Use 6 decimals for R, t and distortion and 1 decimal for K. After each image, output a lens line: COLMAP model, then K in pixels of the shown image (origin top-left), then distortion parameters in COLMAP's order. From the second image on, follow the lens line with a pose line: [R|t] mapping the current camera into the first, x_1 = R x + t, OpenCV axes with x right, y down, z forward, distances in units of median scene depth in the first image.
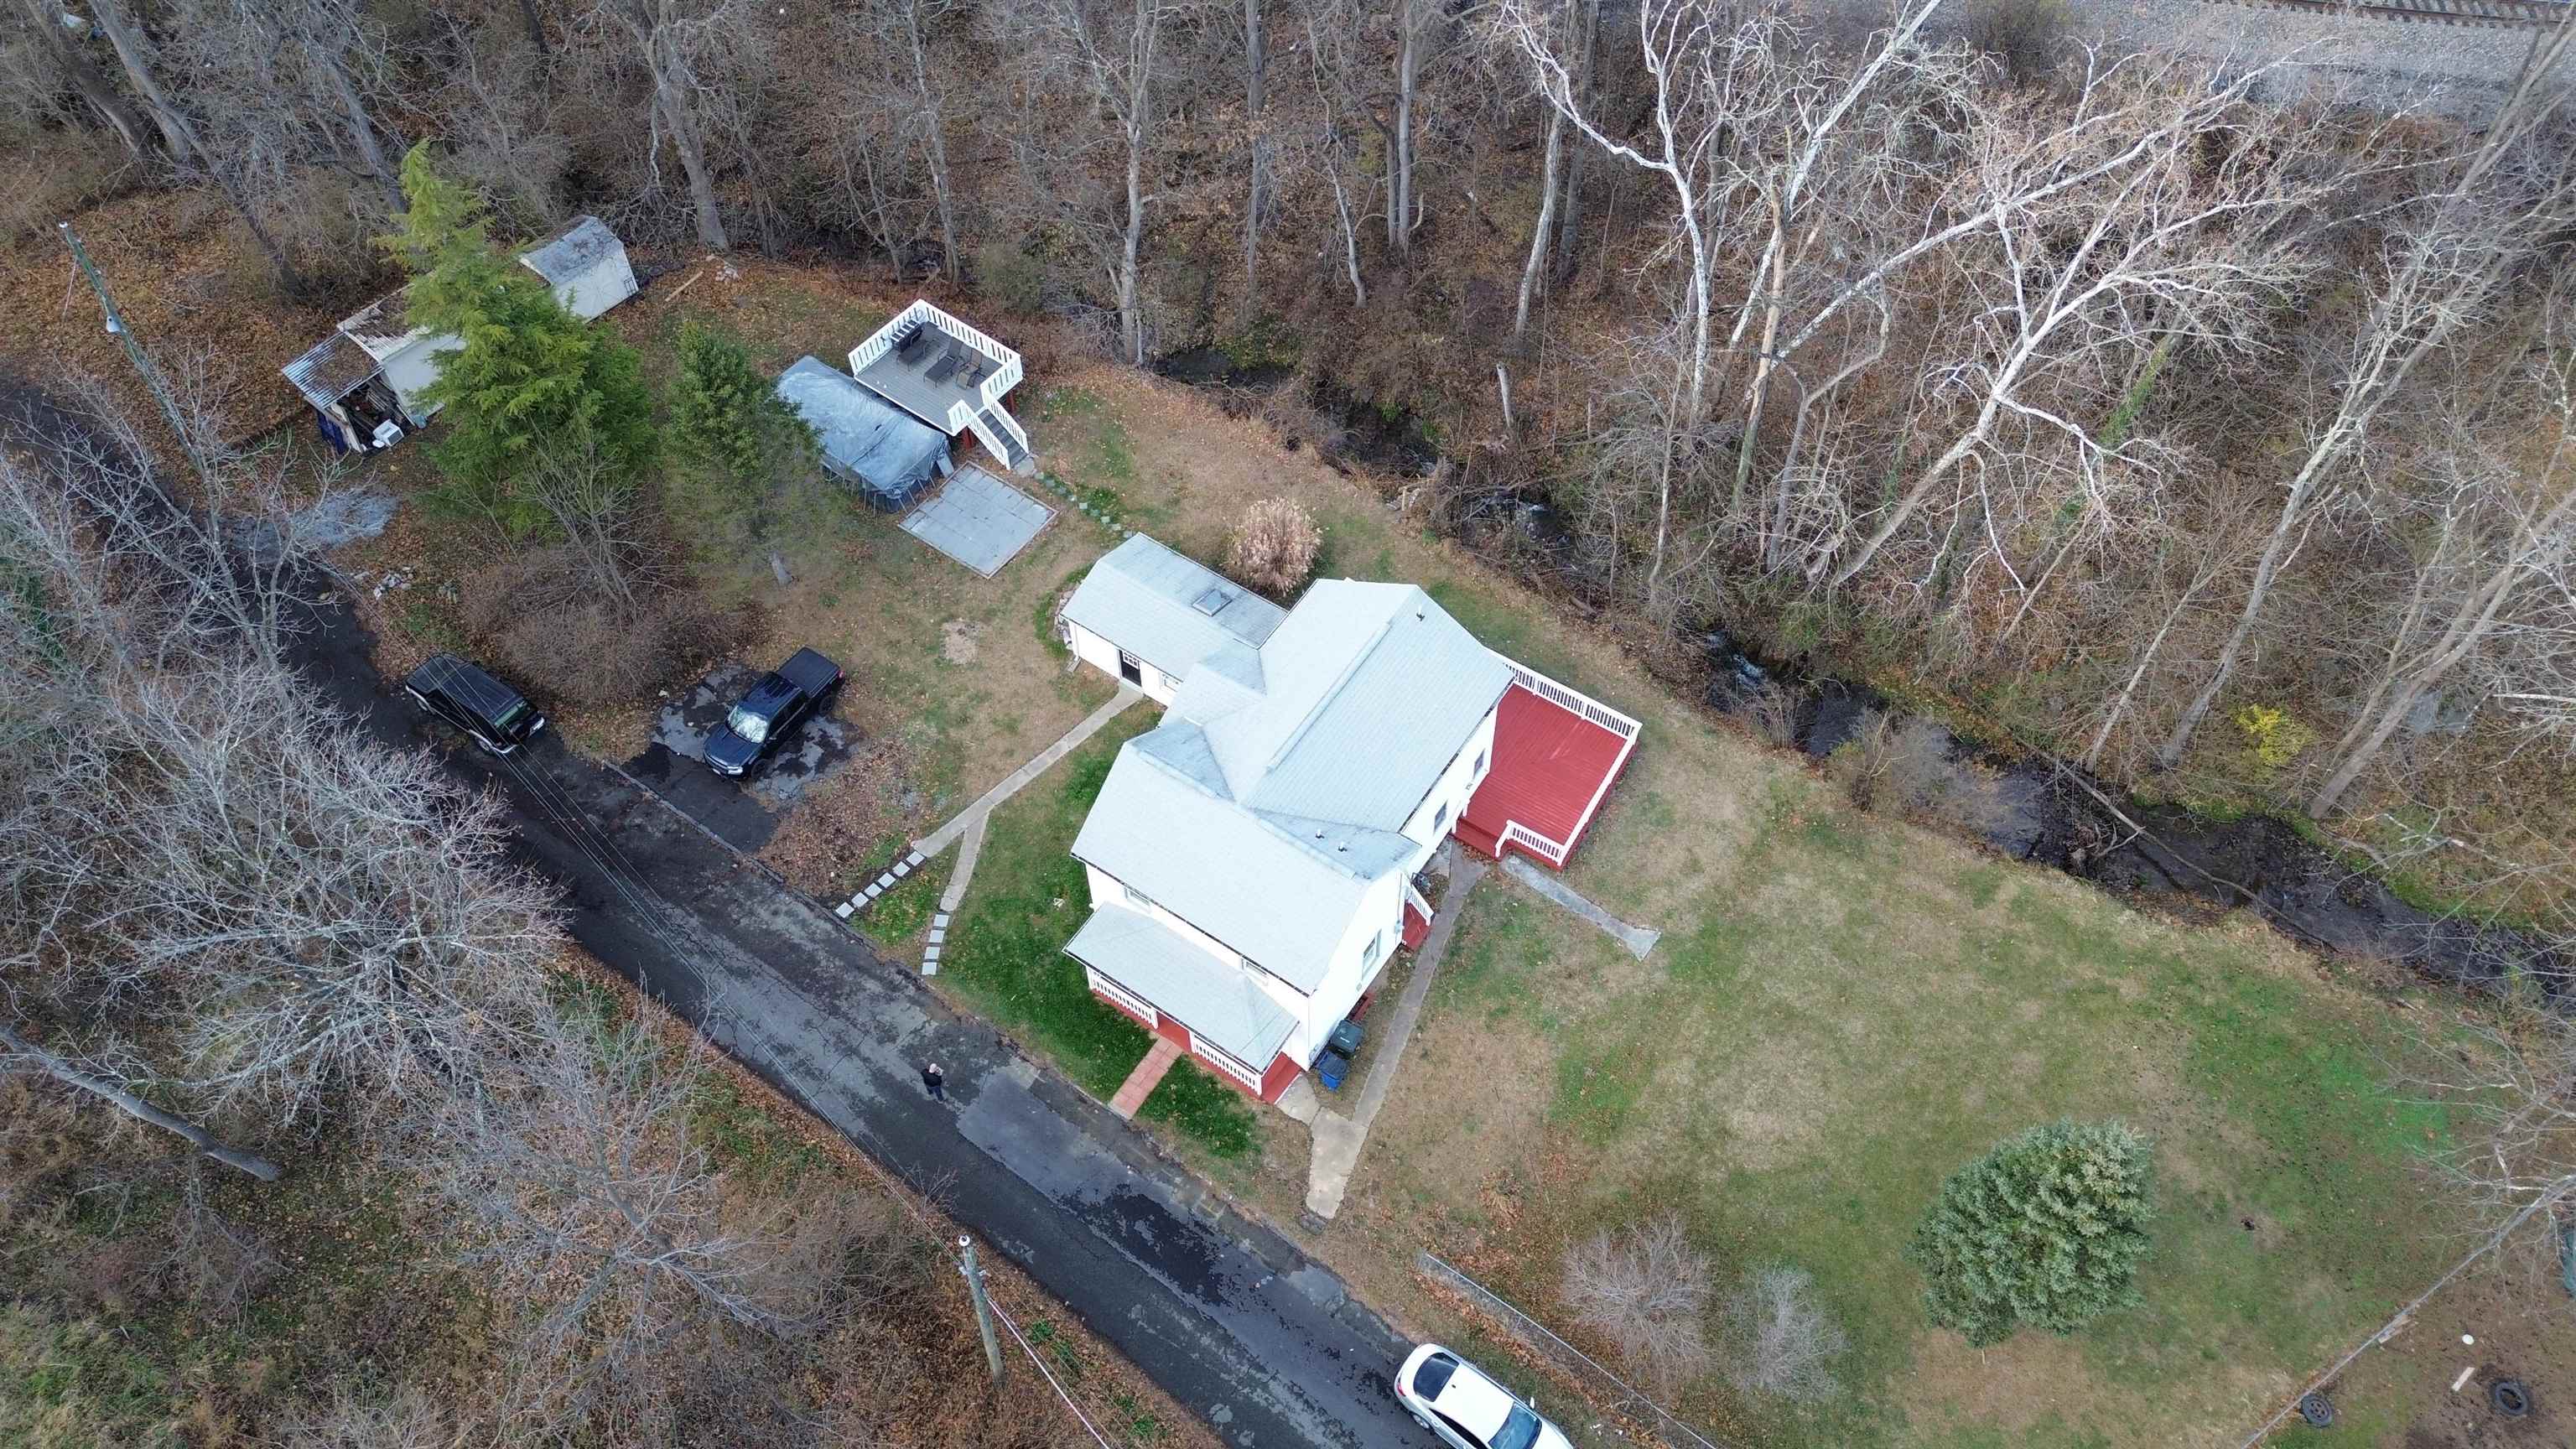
lens RADIAL K [[1816.8, 0, 1287.8], [0, 1816.8, 712.1], [0, 0, 1]] dist [0.075932, -0.077652]
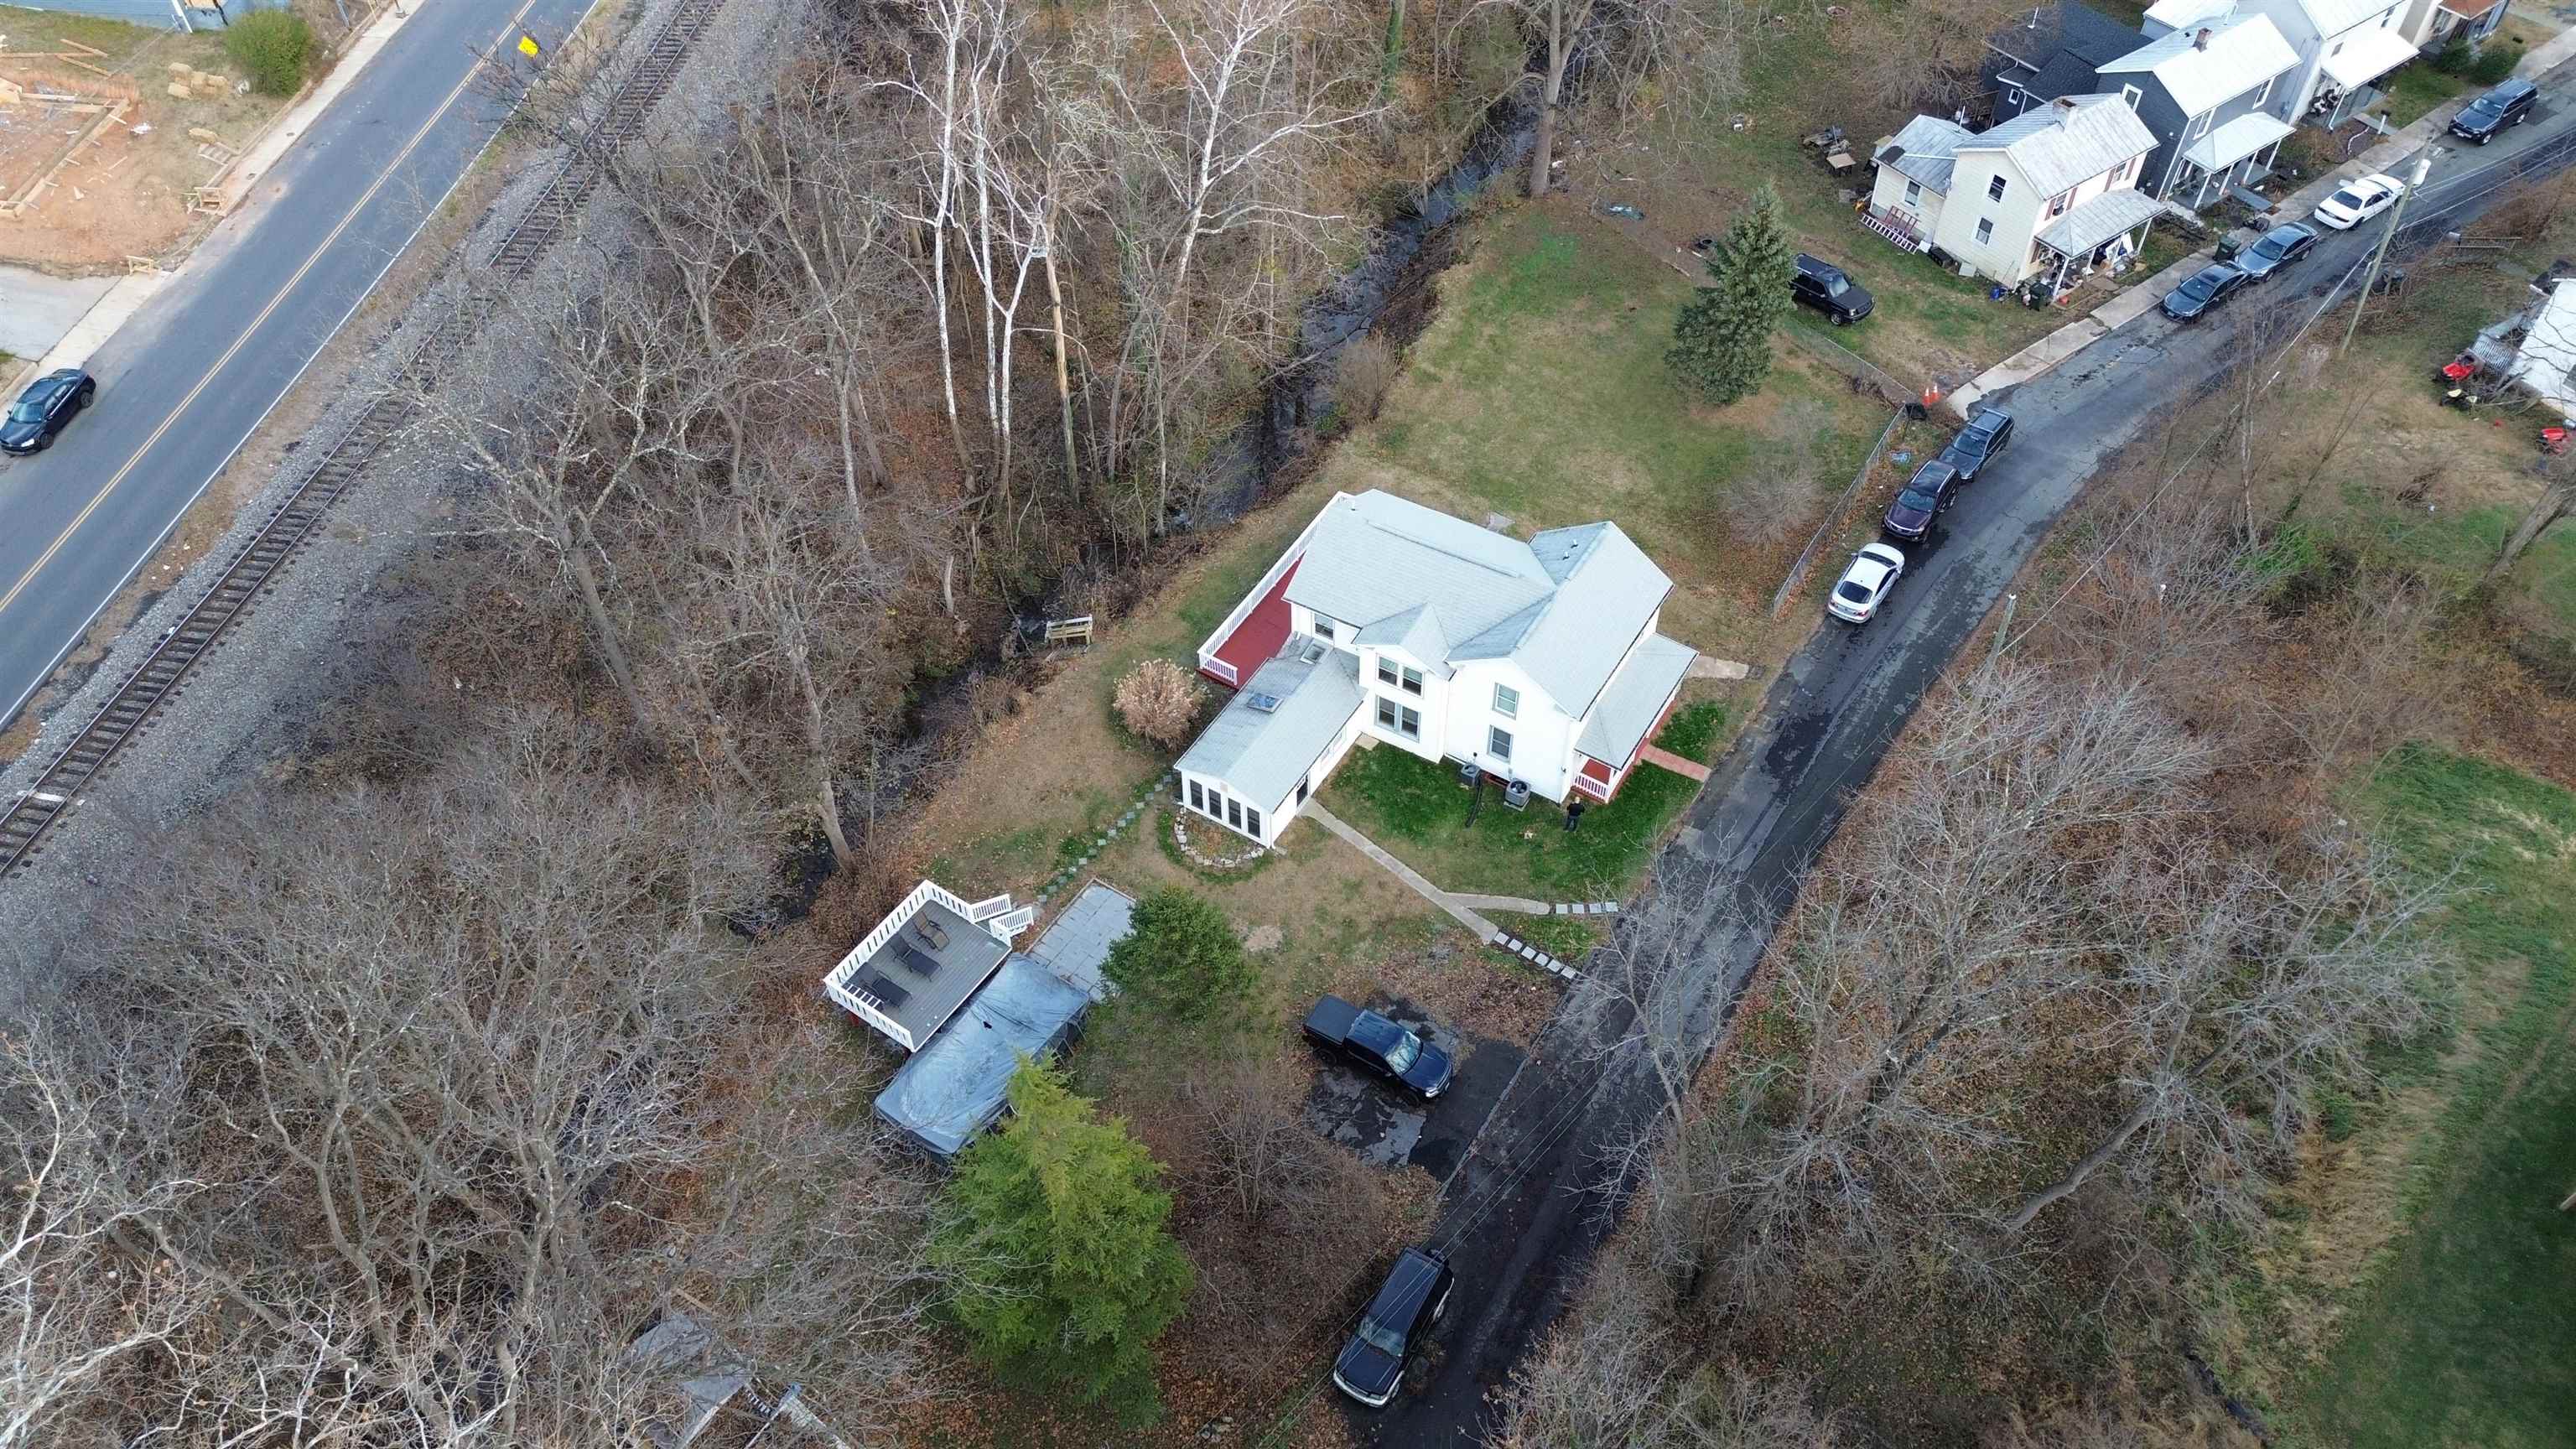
lens RADIAL K [[1816.8, 0, 1273.3], [0, 1816.8, 705.2], [0, 0, 1]] dist [0.075932, -0.077652]
pose [[-0.039597, -0.739348, 0.672158, -0.853438], [0.810342, 0.369812, 0.454516, -0.604680], [-0.584617, 0.562675, 0.584482, 0.335157]]
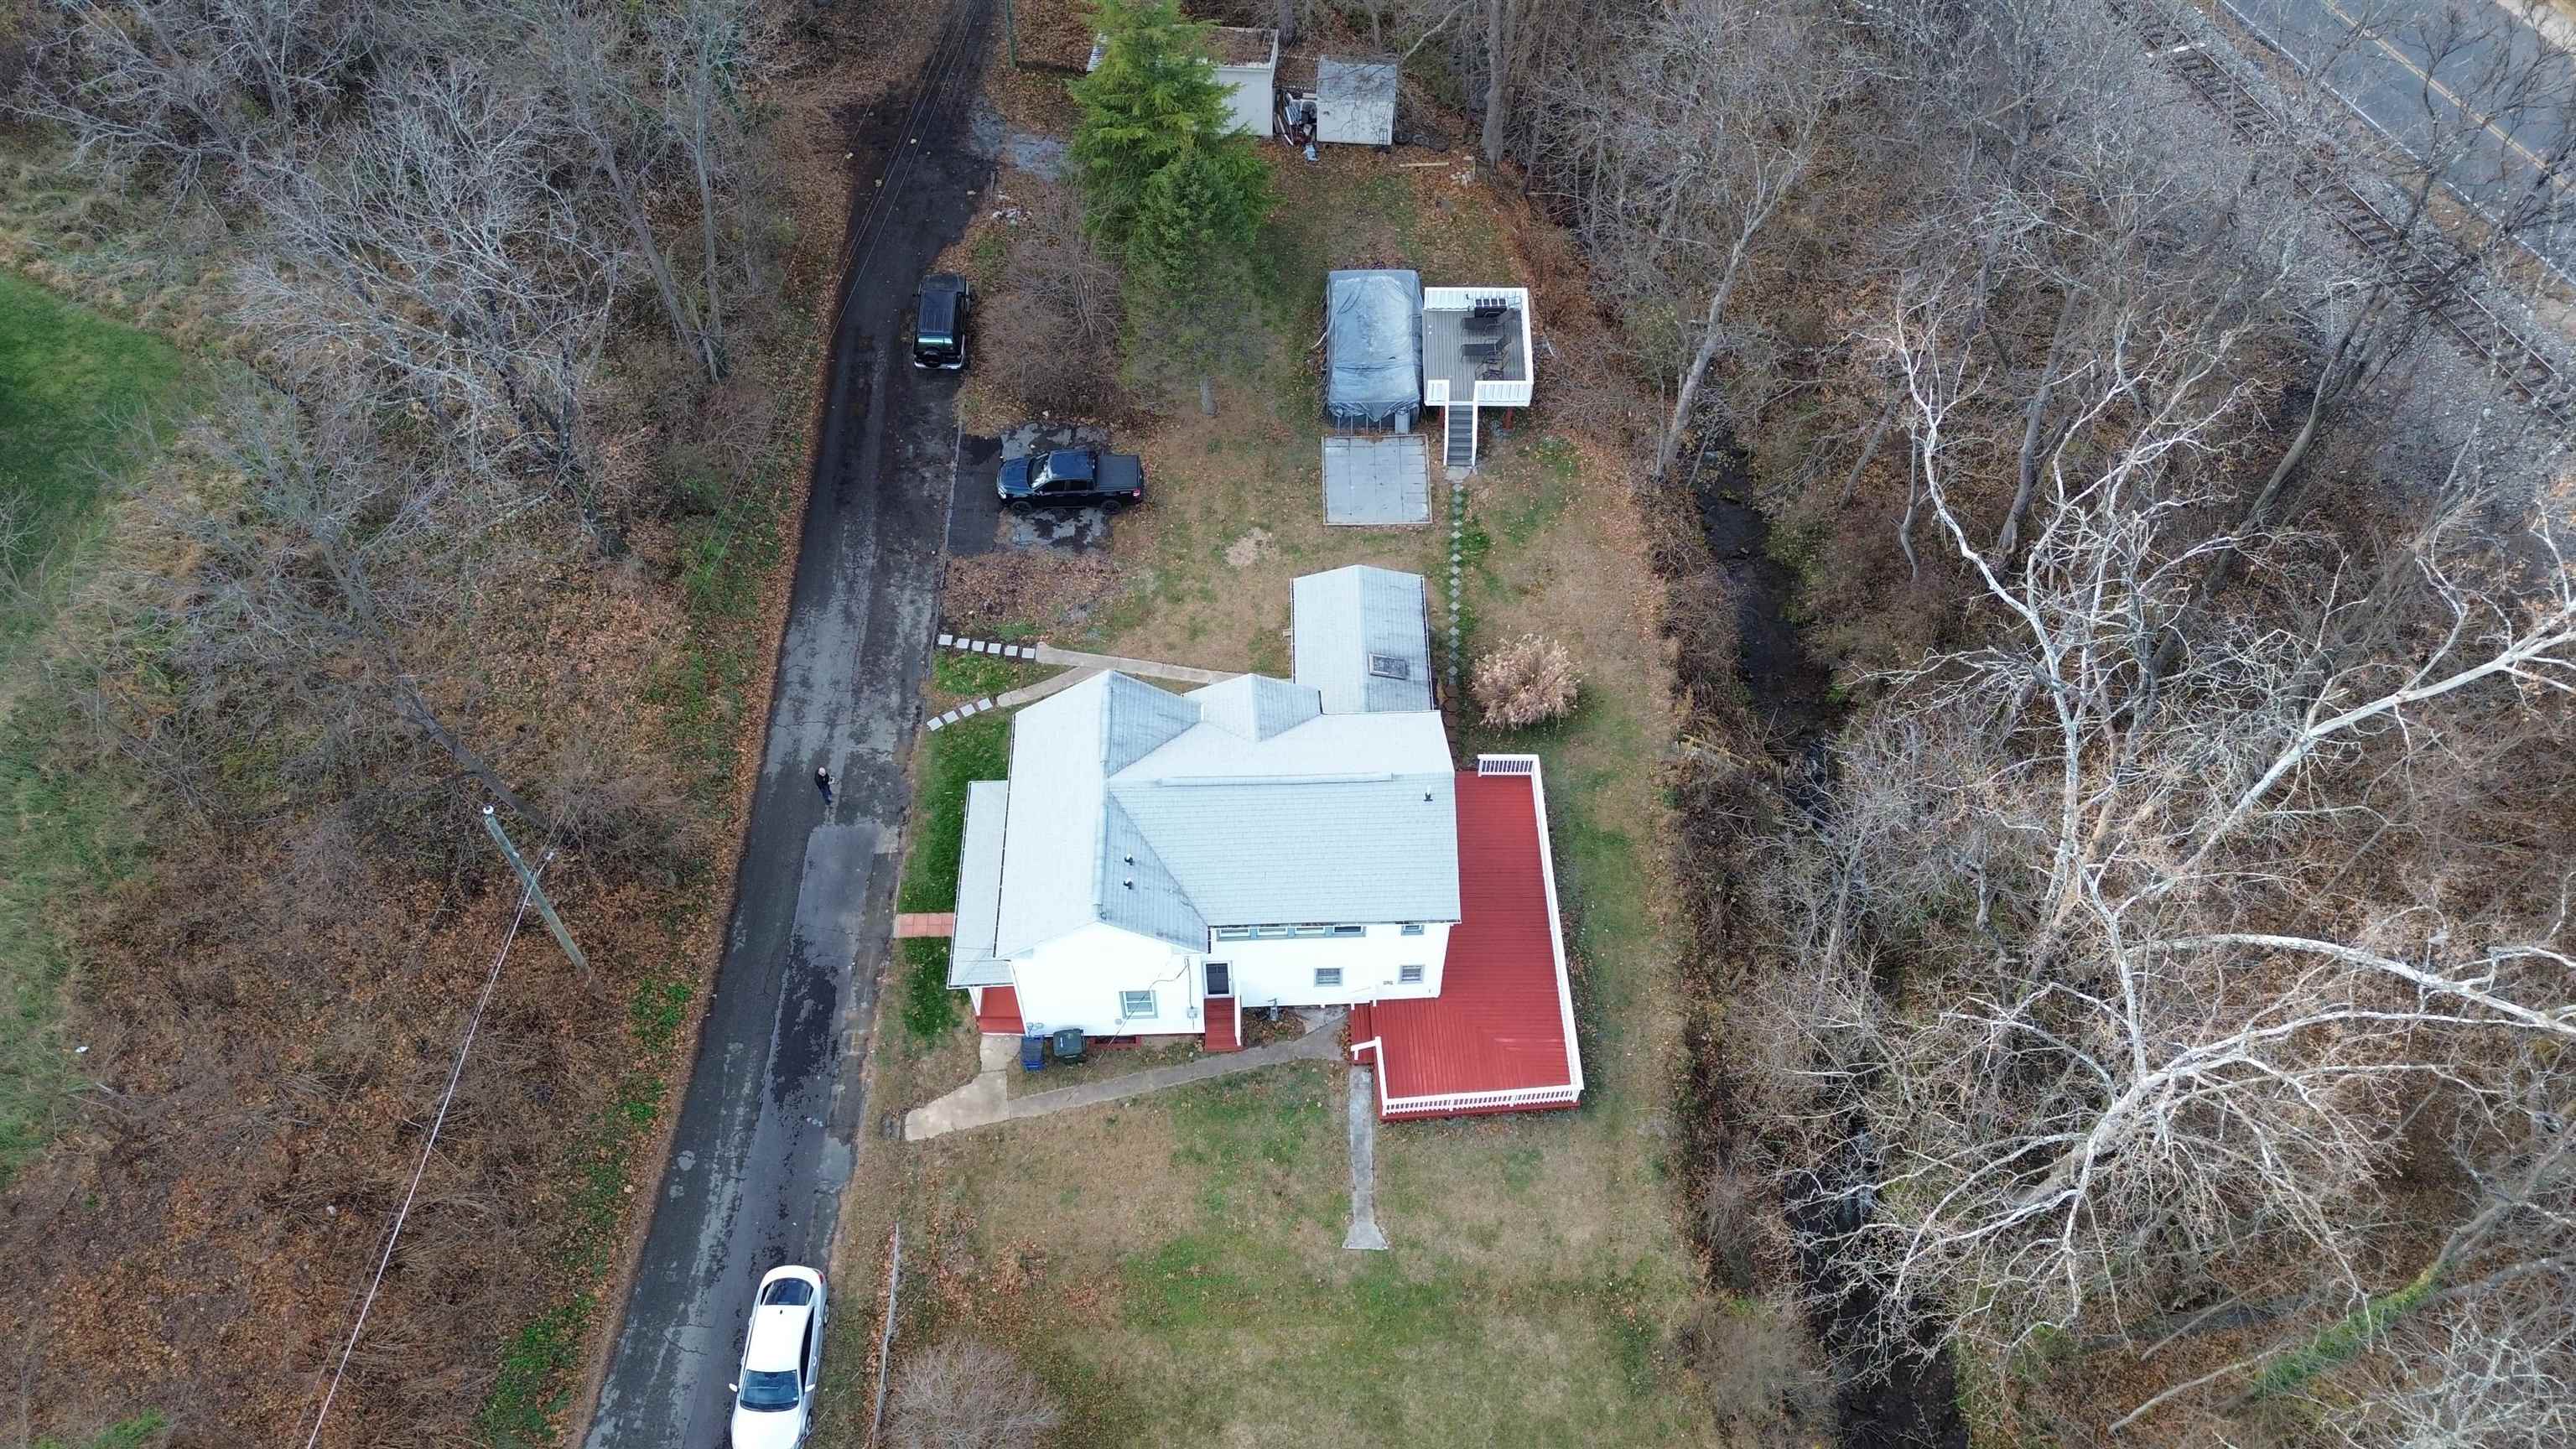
lens RADIAL K [[1816.8, 0, 1285.3], [0, 1816.8, 713.7], [0, 0, 1]] dist [0.075932, -0.077652]
pose [[0.581636, 0.658499, -0.477575, 0.418952], [-0.652379, 0.728307, 0.209689, -0.217218], [0.485902, 0.189597, 0.853201, 0.163845]]
